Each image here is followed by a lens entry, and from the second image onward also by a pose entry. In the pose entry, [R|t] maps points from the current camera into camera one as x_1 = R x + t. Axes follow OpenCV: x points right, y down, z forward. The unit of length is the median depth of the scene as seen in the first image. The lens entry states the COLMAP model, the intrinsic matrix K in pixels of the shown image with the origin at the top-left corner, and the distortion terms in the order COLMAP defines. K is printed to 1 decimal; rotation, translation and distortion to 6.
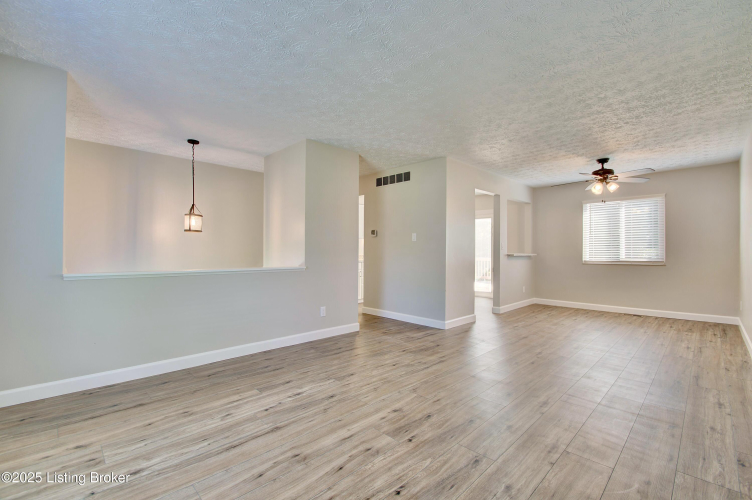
lens RADIAL K [[325.9, 0, 377.9], [0, 325.9, 248.9], [0, 0, 1]] dist [0.003452, -0.009963]
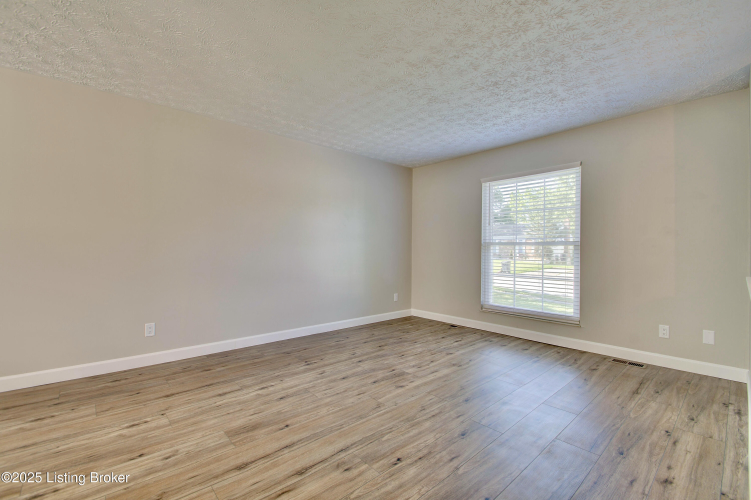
lens RADIAL K [[325.5, 0, 377.4], [0, 325.5, 248.9], [0, 0, 1]] dist [0.003452, -0.009963]
pose [[-0.998639, -0.009811, 0.051231, 0.073503], [-0.010126, 0.999931, -0.005904, 0.011025], [-0.051169, -0.006415, -0.998669, 1.861931]]
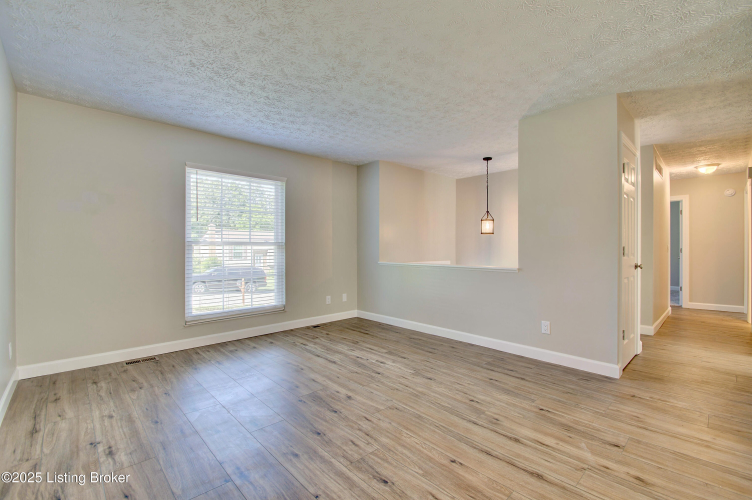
lens RADIAL K [[325.9, 0, 377.9], [0, 325.9, 248.9], [0, 0, 1]] dist [0.003452, -0.009963]
pose [[-0.018867, -0.004588, -0.999811, 0.980014], [0.006323, 0.999969, -0.004708, 0.007028], [0.999802, -0.006411, -0.018837, 0.961446]]
